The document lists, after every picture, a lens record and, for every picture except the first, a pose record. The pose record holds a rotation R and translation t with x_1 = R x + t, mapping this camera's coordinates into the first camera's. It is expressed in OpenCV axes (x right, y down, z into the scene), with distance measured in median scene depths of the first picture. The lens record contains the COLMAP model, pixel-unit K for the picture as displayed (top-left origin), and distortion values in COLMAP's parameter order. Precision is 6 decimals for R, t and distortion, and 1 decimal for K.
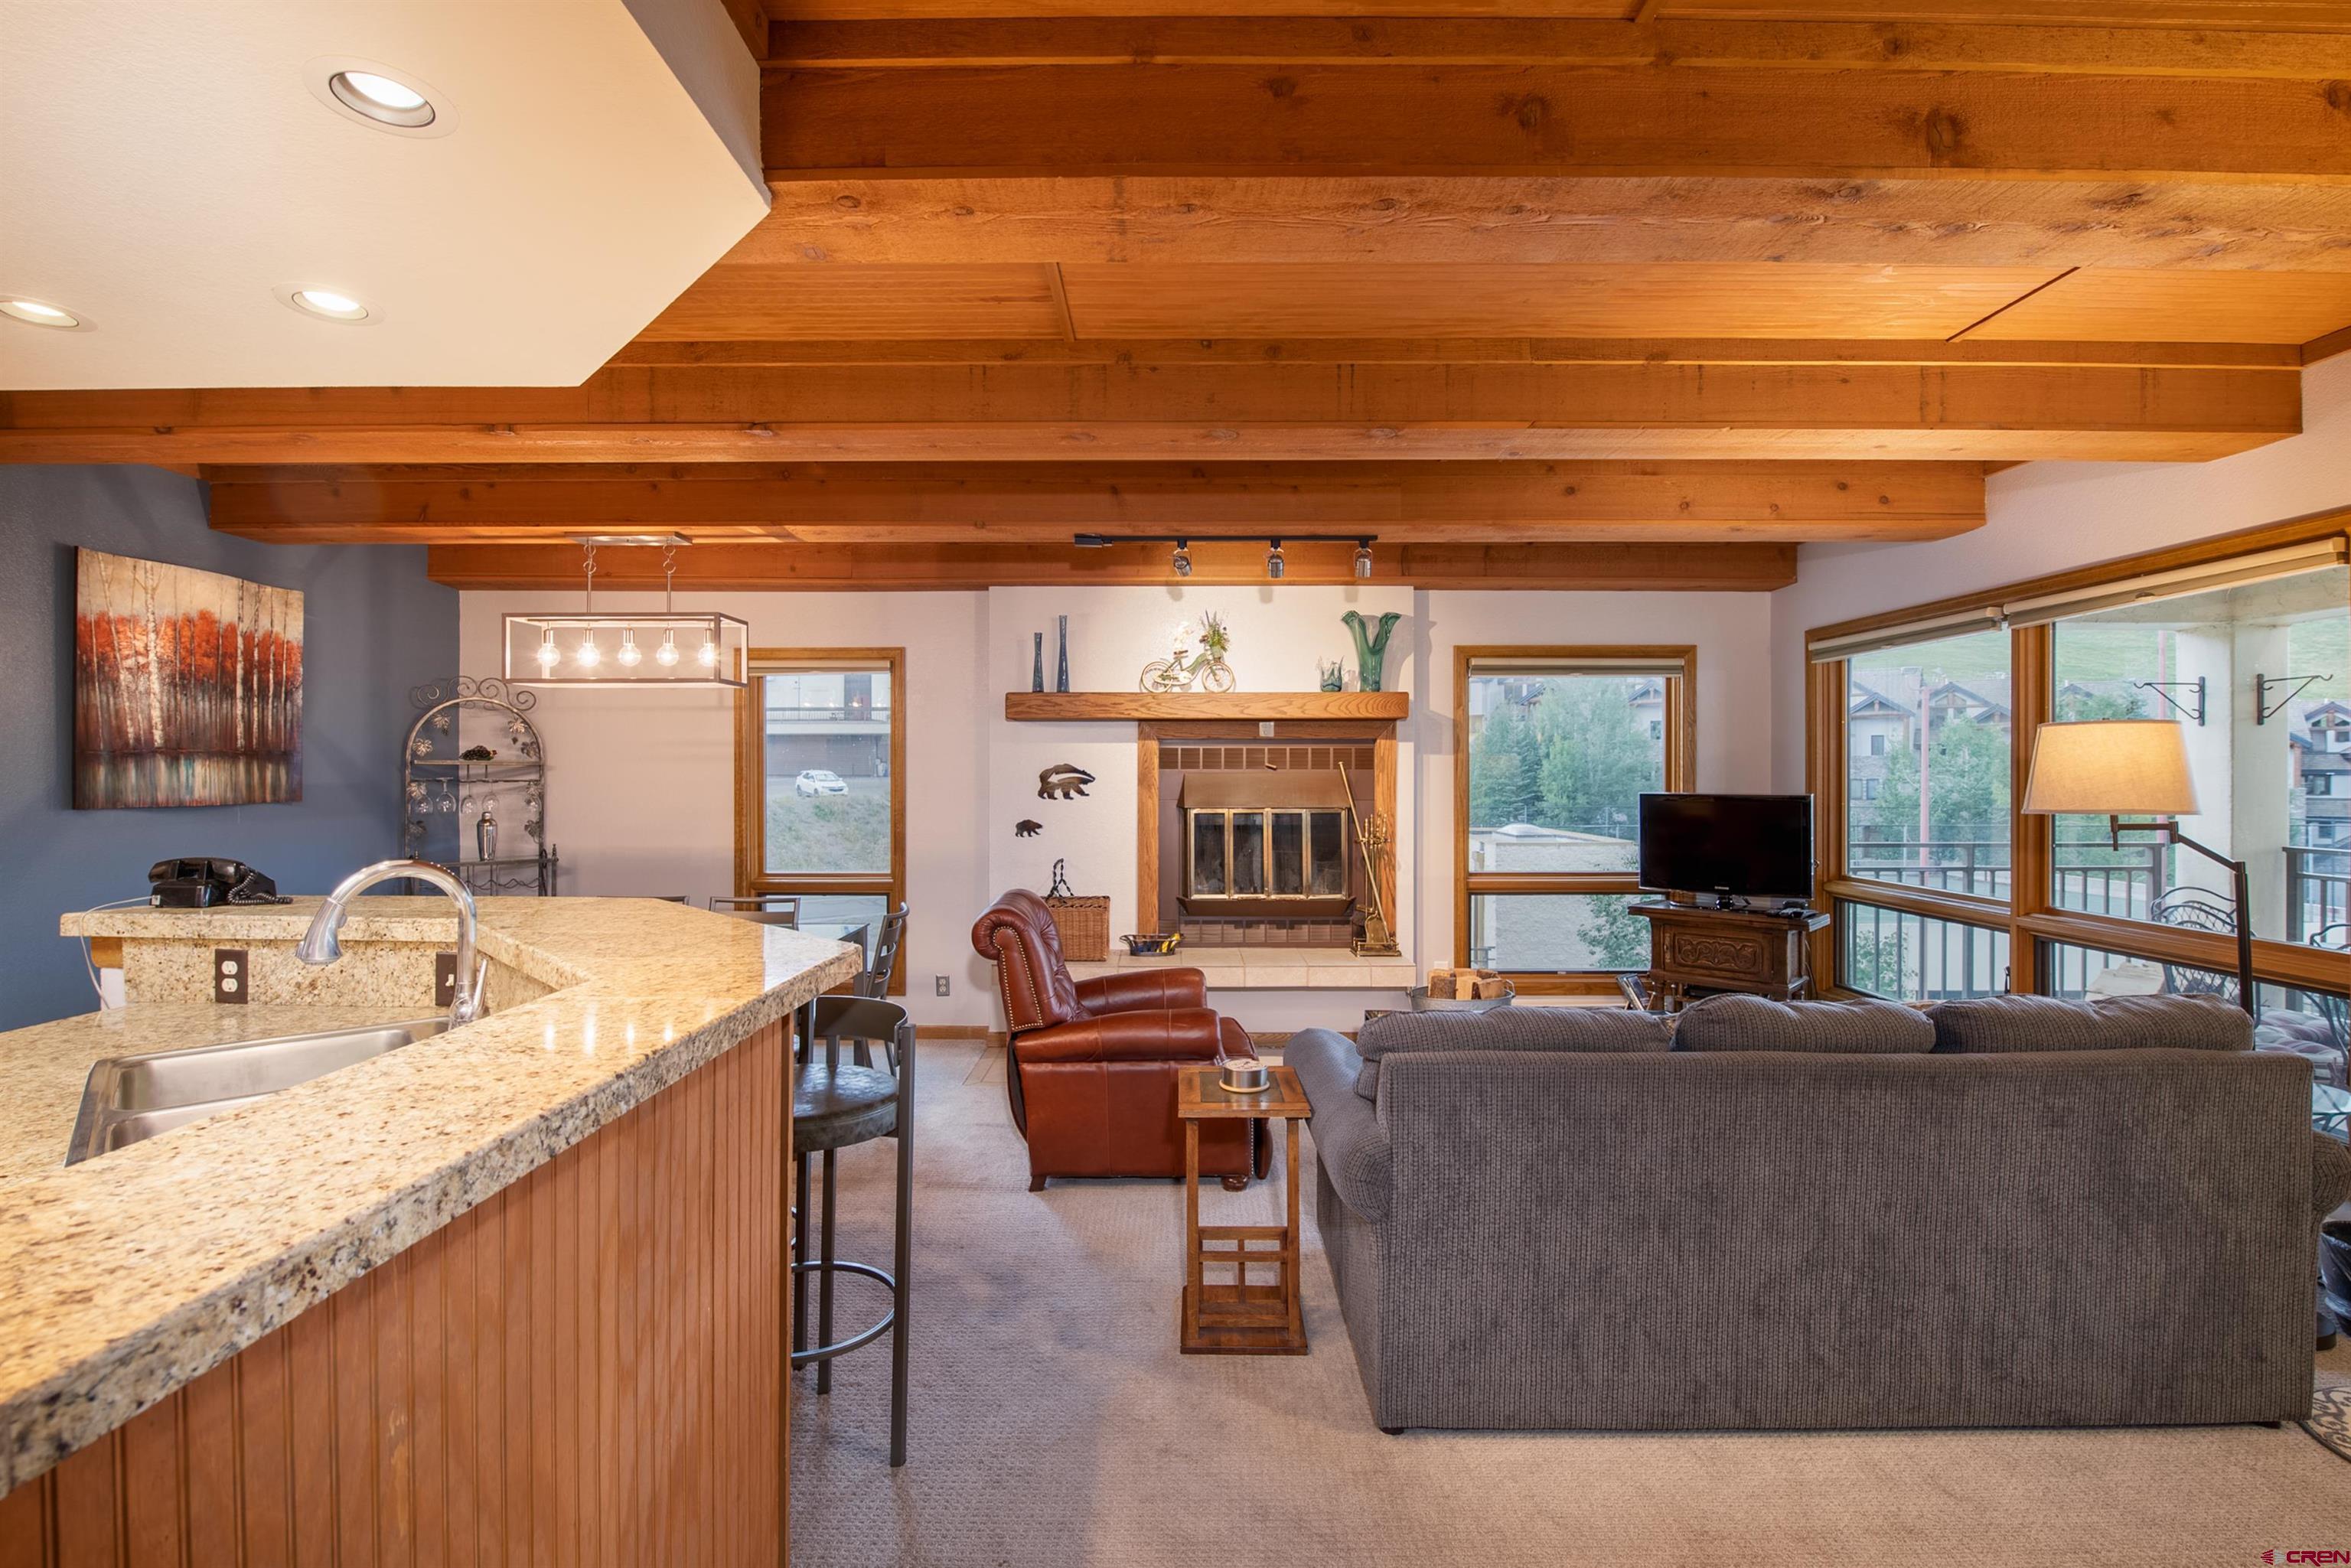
lens RADIAL K [[1006.8, 0, 1194.9], [0, 1006.8, 775.6], [0, 0, 1]] dist [-0.001728, -0.010456]
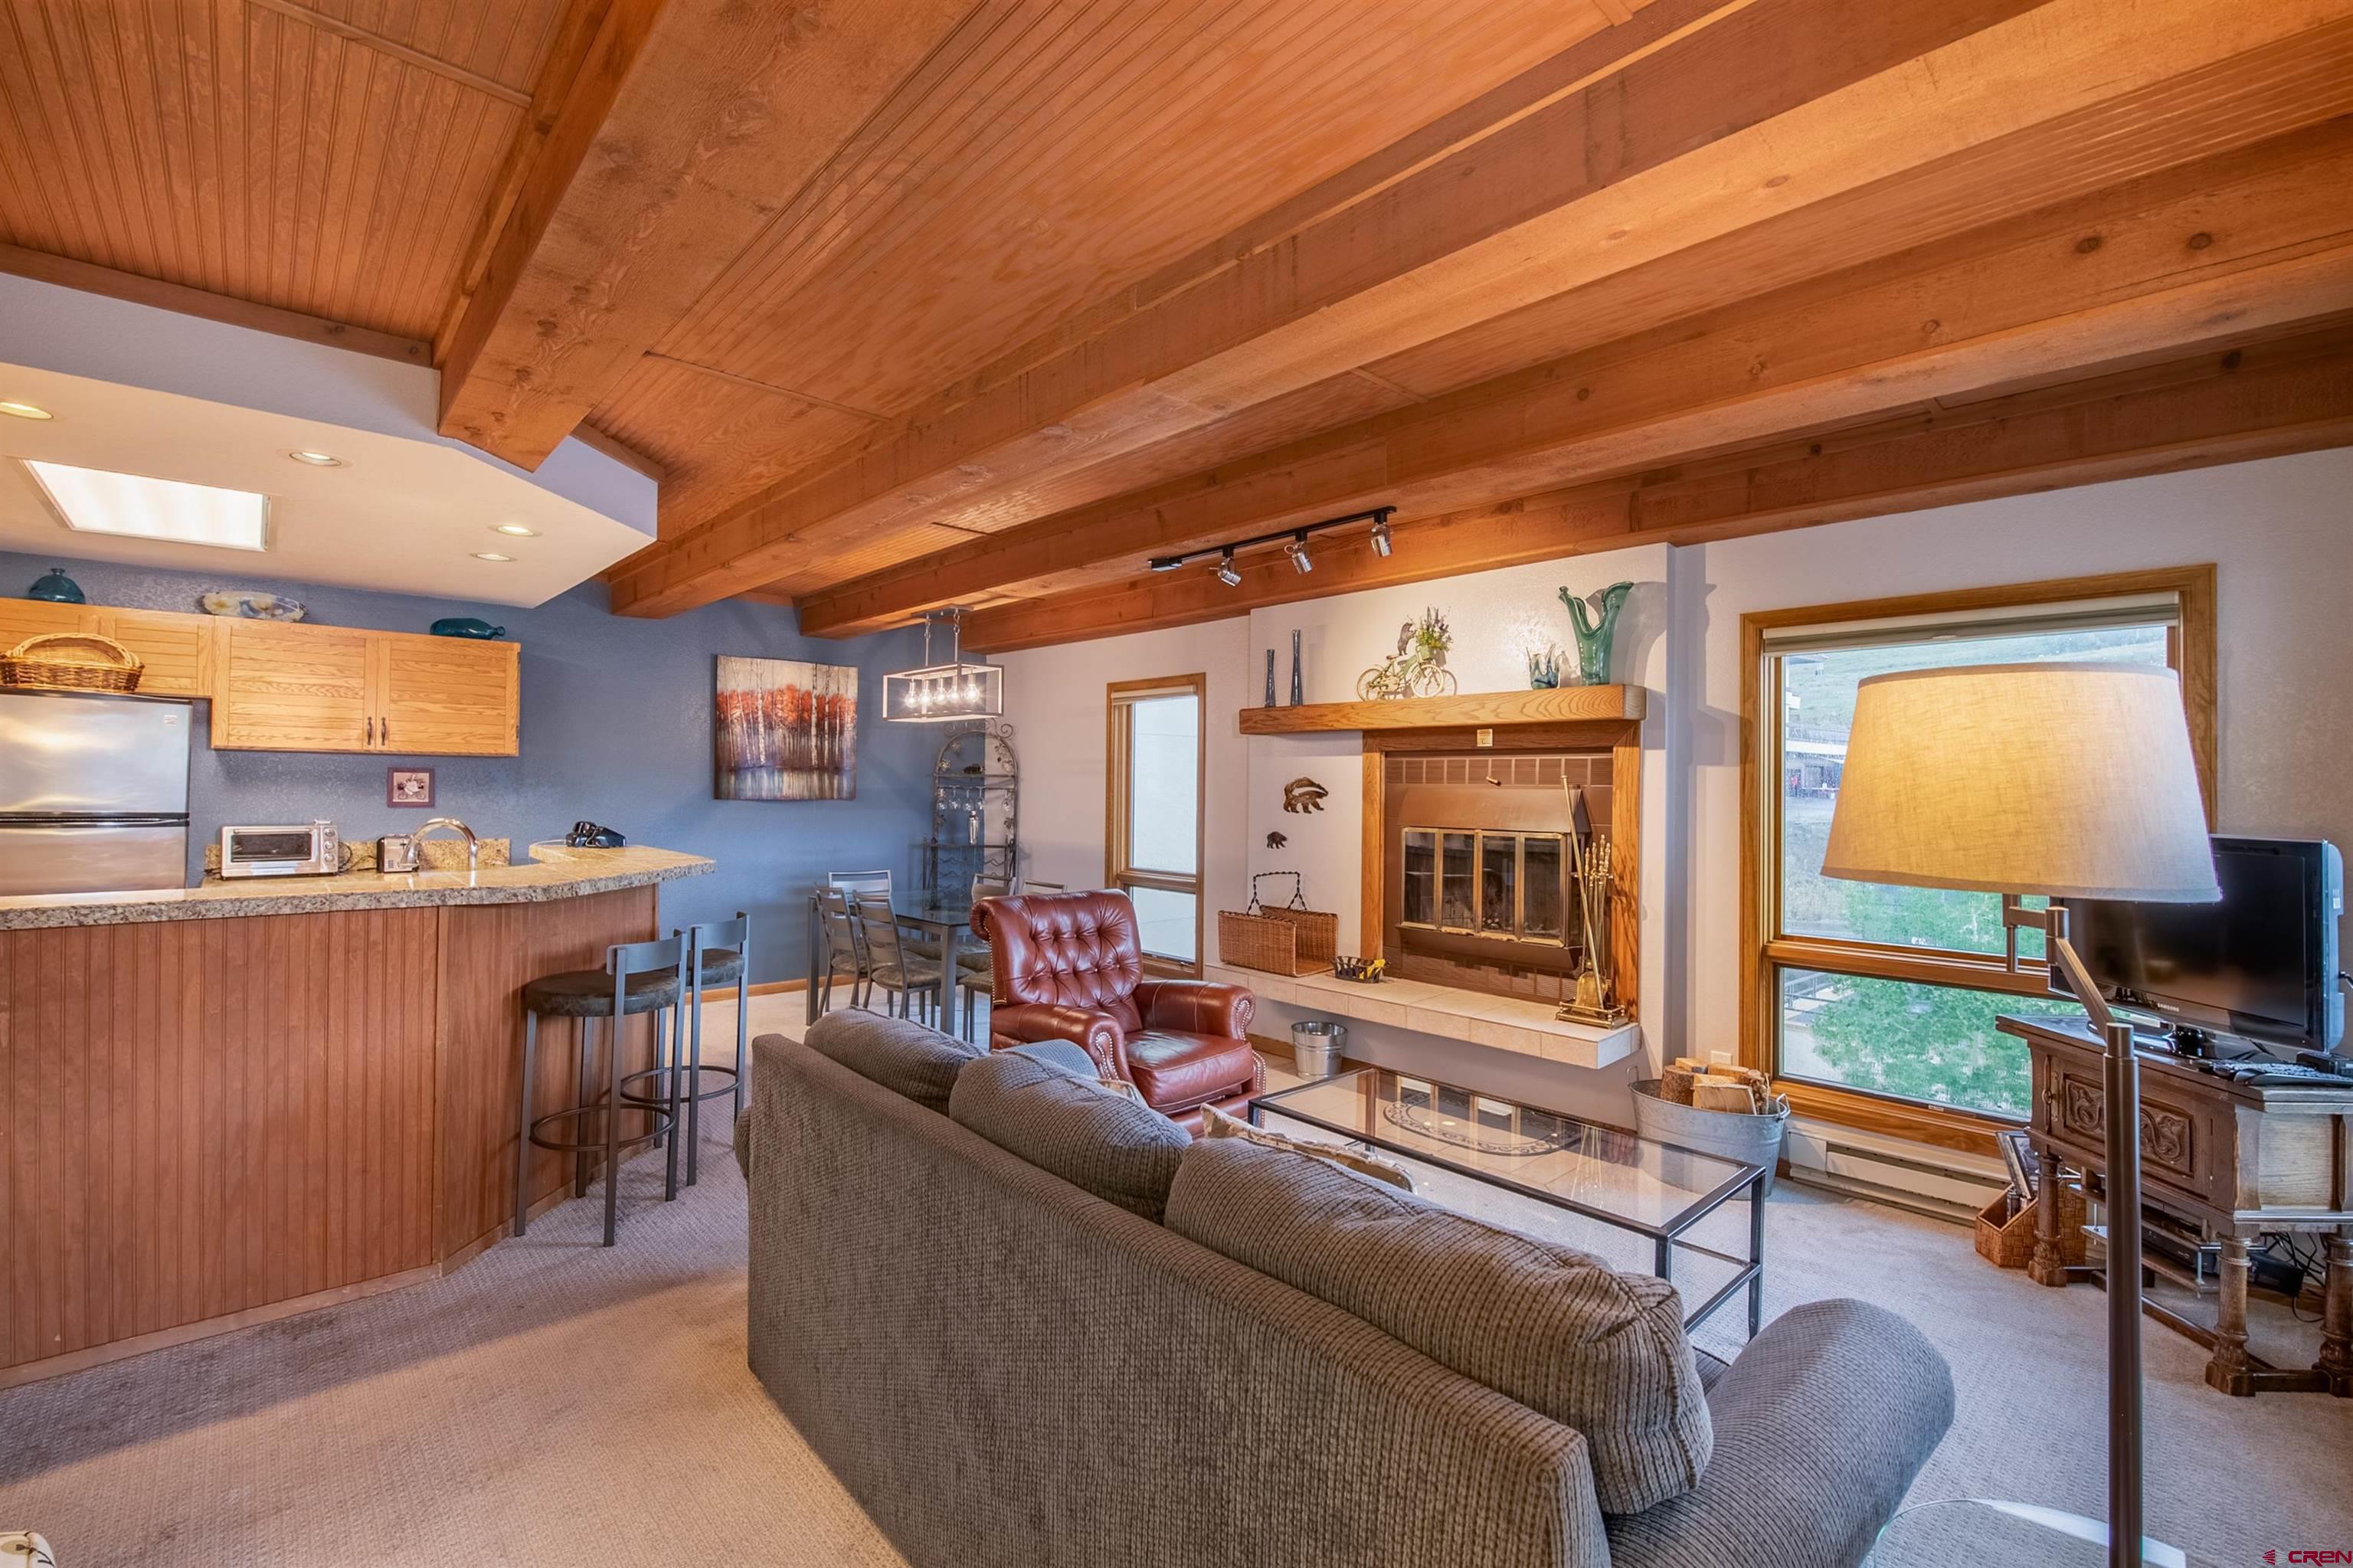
lens RADIAL K [[1007.7, 0, 1195.9], [0, 1007.7, 775.6], [0, 0, 1]] dist [-0.001728, -0.010456]
pose [[0.686167, 0.001453, -0.727443, 0.526821], [-0.014531, 0.999826, -0.011709, -0.000413], [0.727299, 0.018605, 0.686069, 0.236188]]
